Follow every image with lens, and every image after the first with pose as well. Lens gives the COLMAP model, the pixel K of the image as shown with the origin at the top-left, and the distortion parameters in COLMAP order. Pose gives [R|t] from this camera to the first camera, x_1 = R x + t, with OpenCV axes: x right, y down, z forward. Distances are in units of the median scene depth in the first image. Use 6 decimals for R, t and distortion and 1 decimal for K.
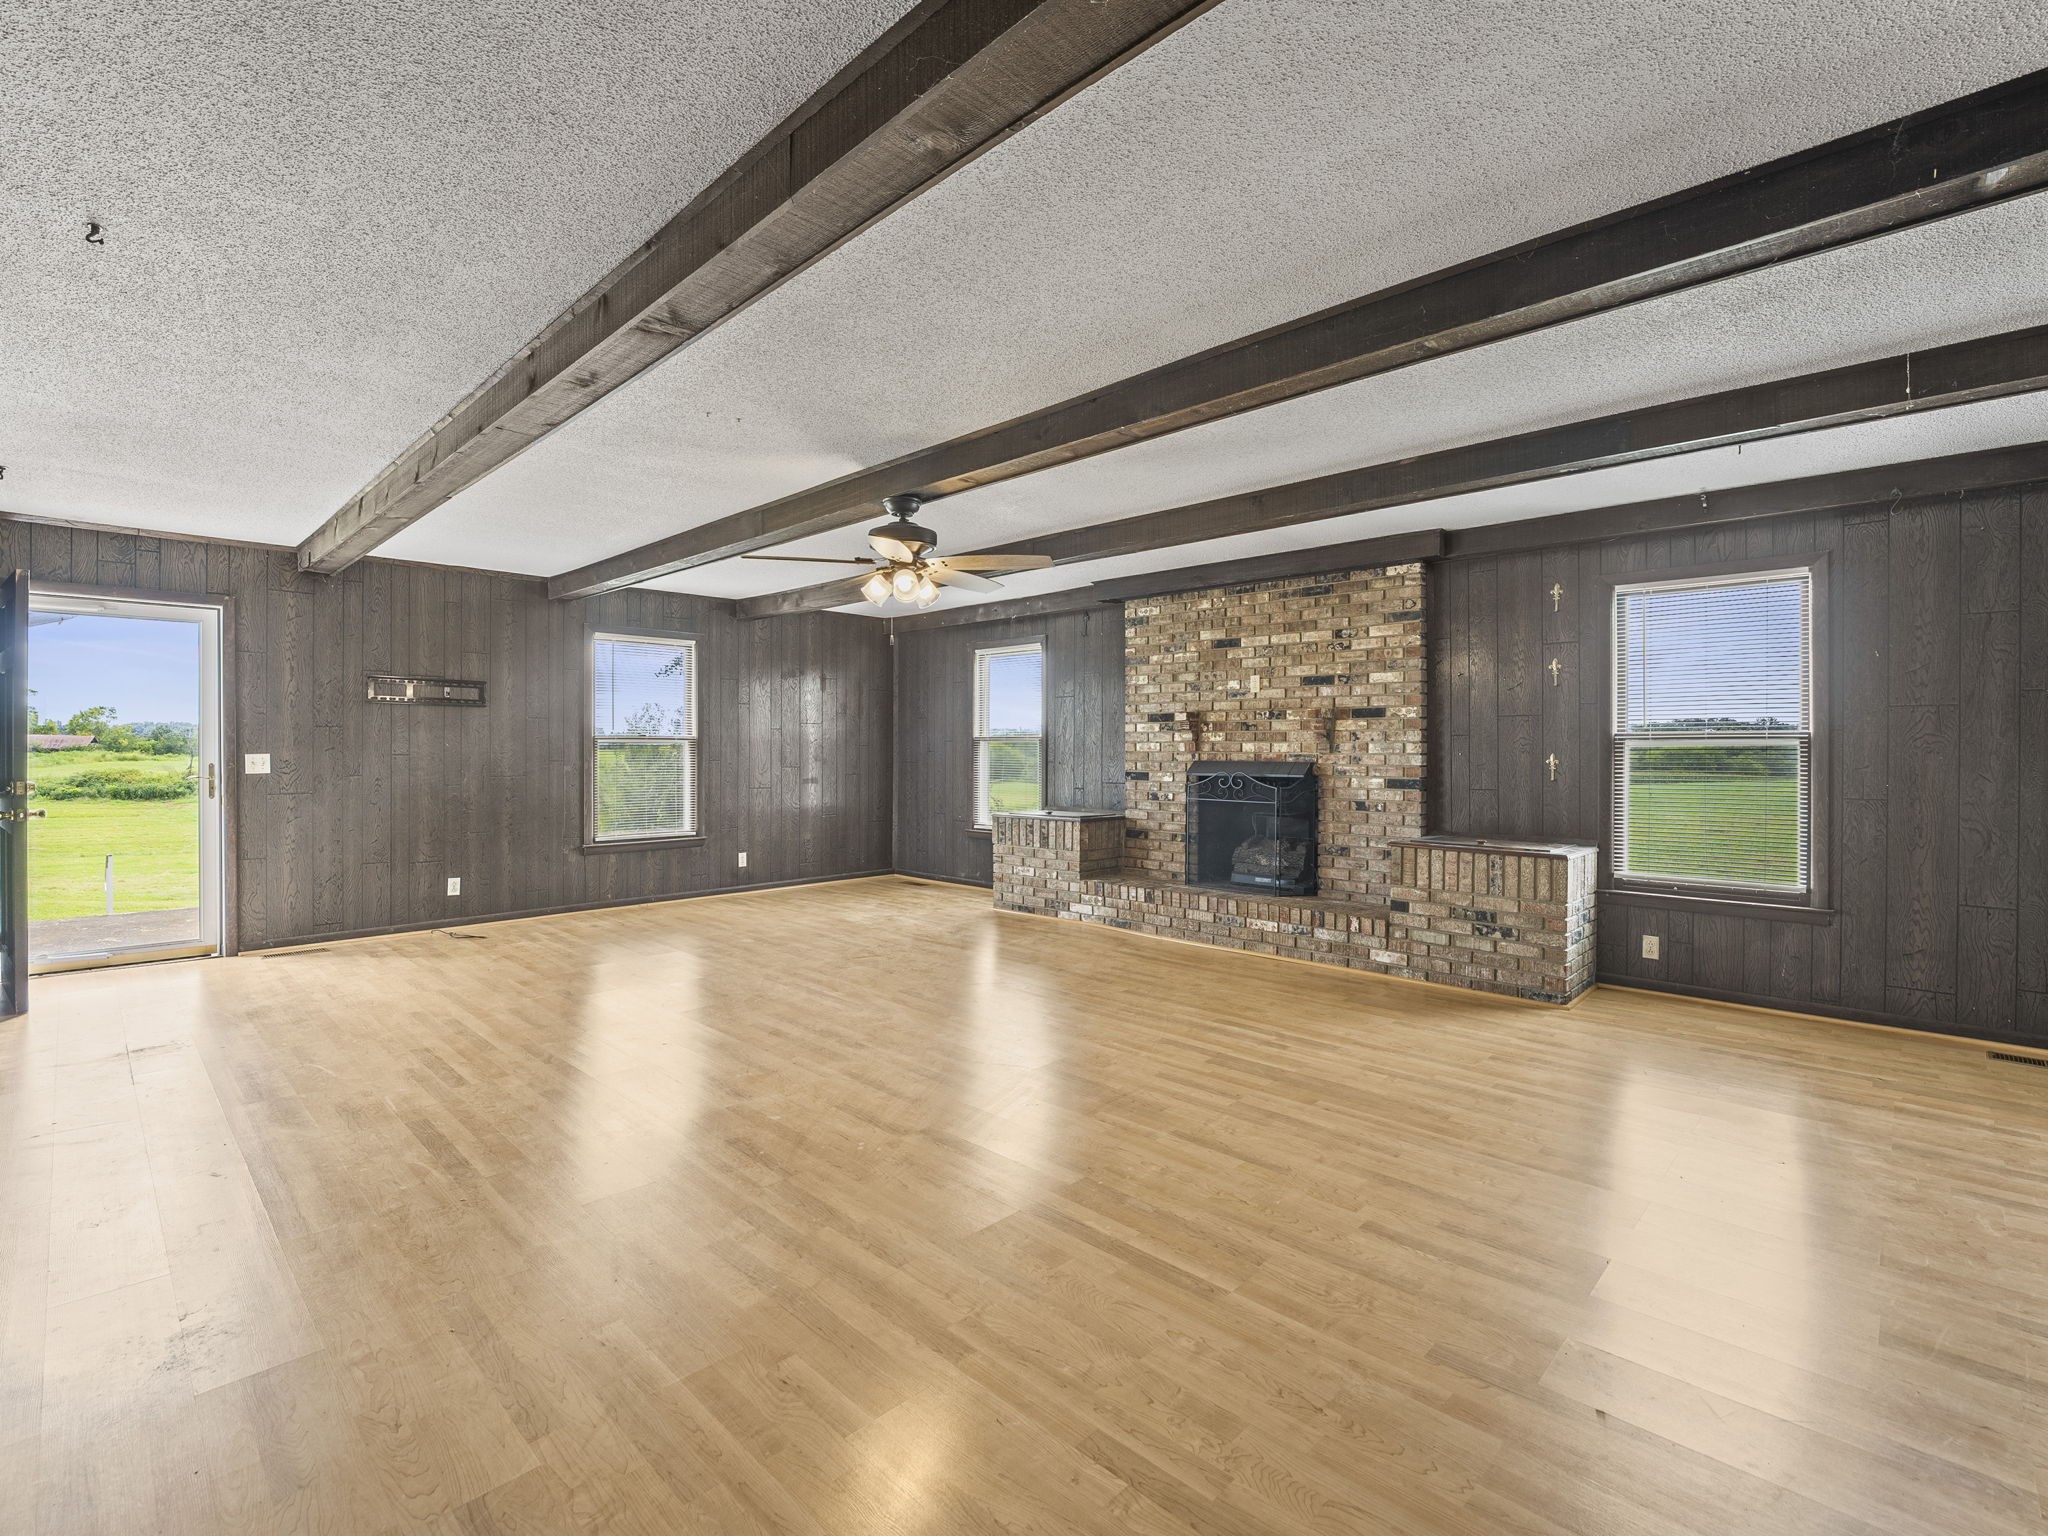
lens RADIAL K [[943.0, 0, 1026.3], [0, 943.0, 749.9], [0, 0, 1]] dist [-0.018934, -0.000484]
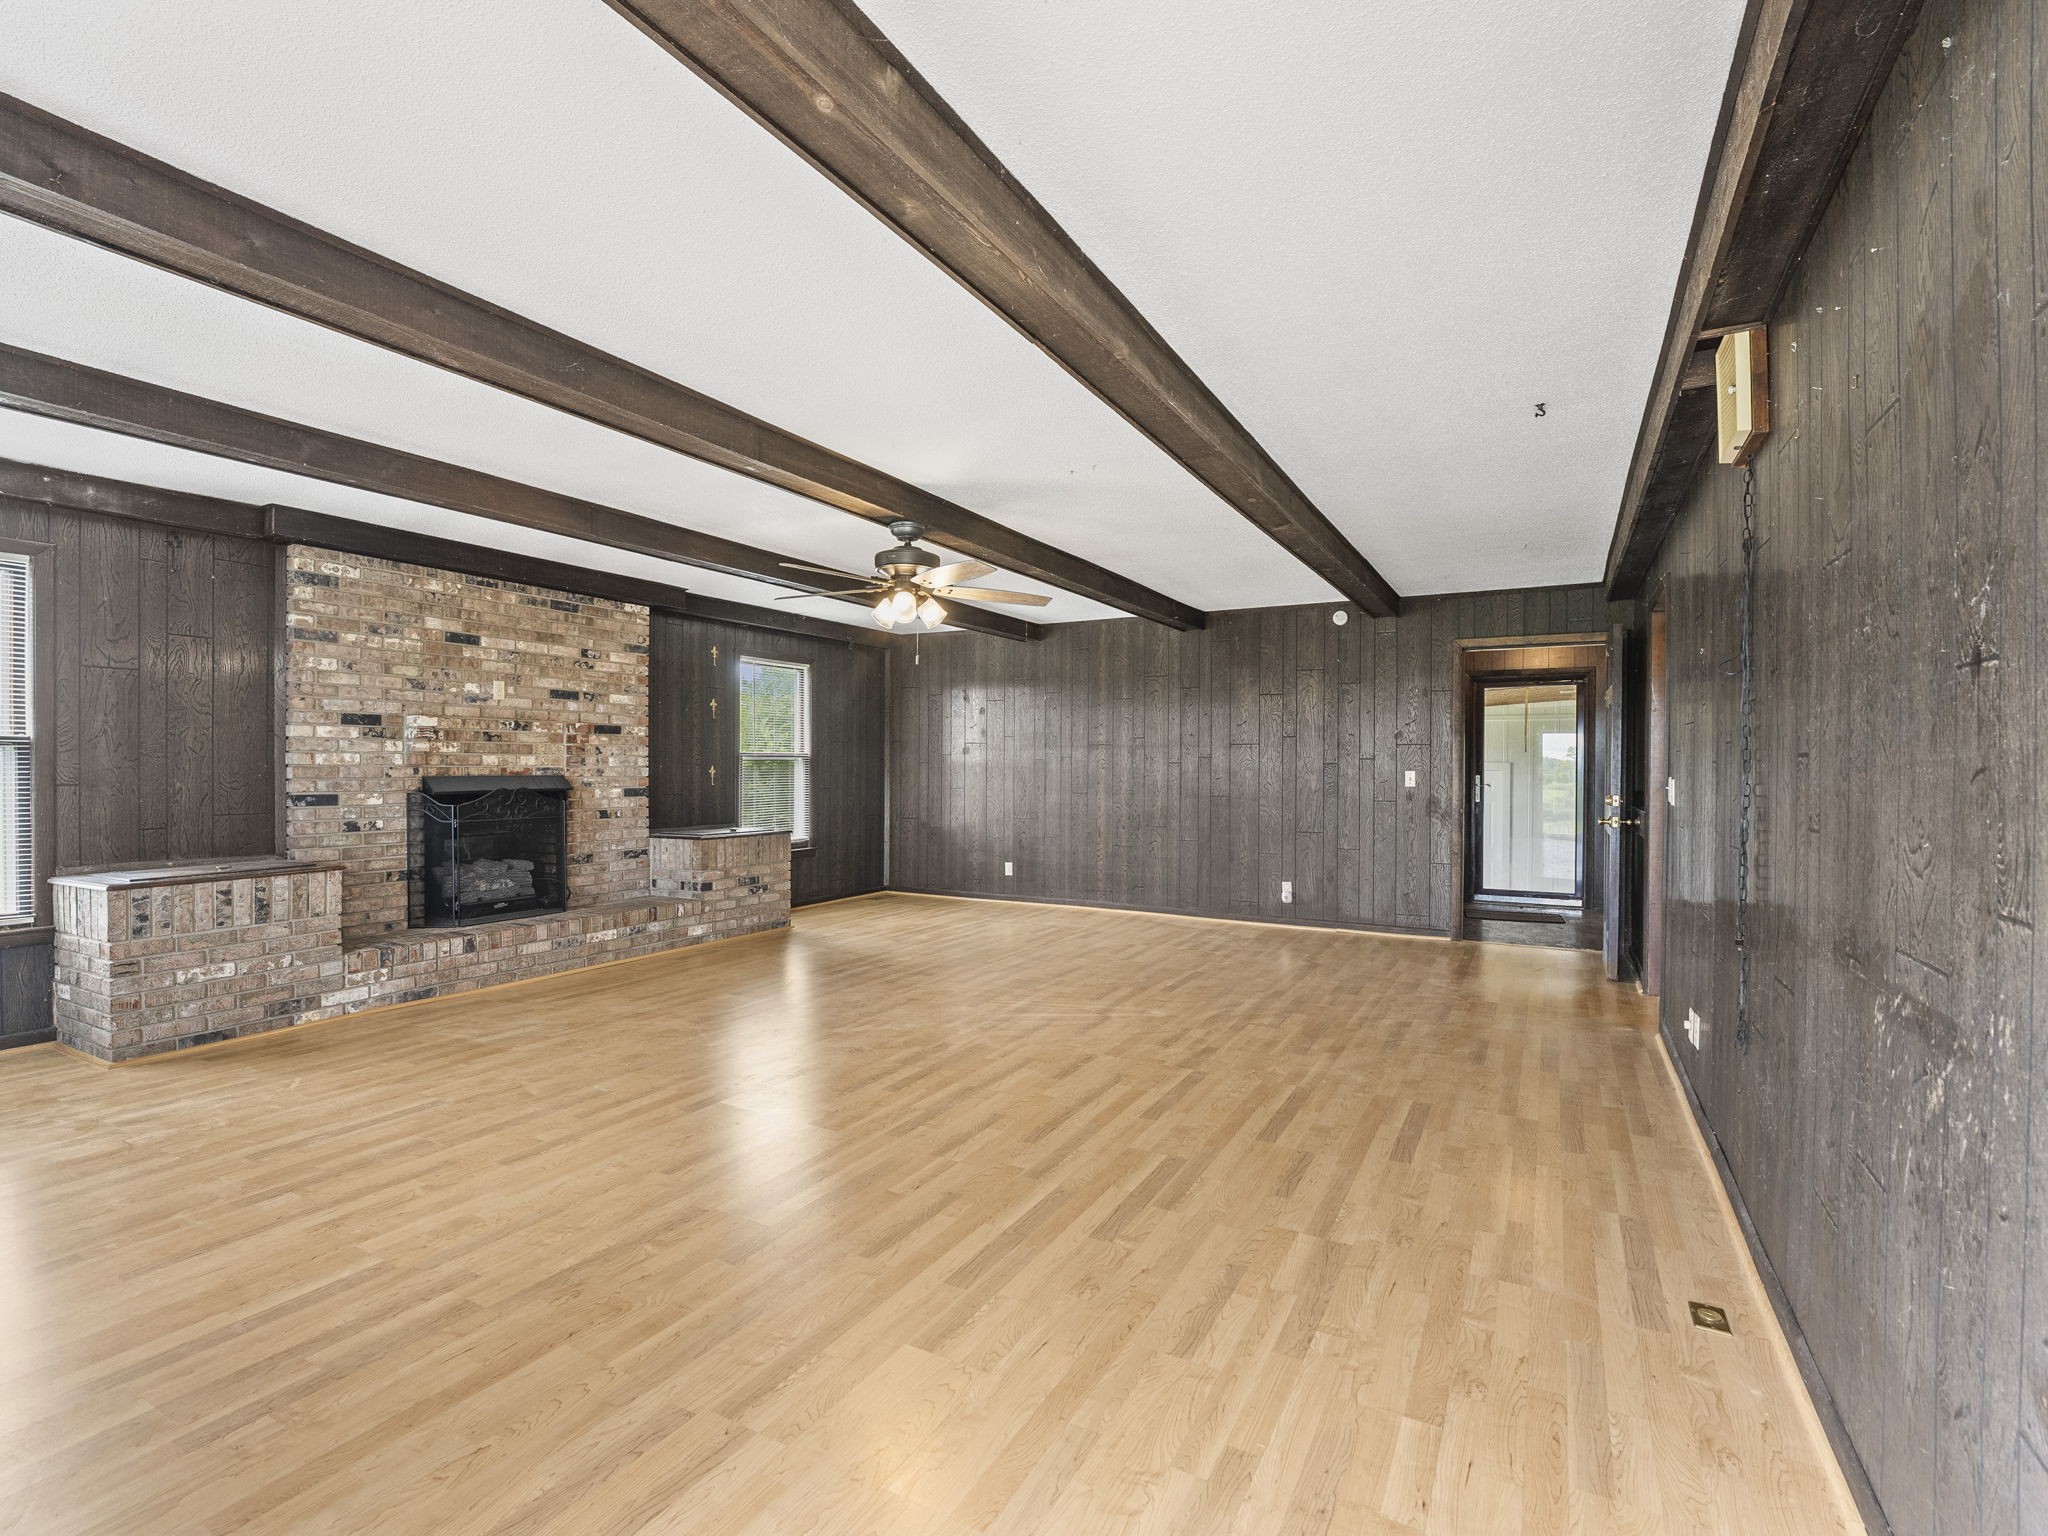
lens RADIAL K [[959.0, 0, 1024.0], [0, 959.0, 768.0], [0, 0, 1]] dist [-0.013746, -0.000490]
pose [[-0.264166, -0.006499, 0.964455, -0.813509], [-0.003041, 0.999978, 0.005906, -0.002285], [-0.964472, -0.001373, -0.264180, 0.787888]]
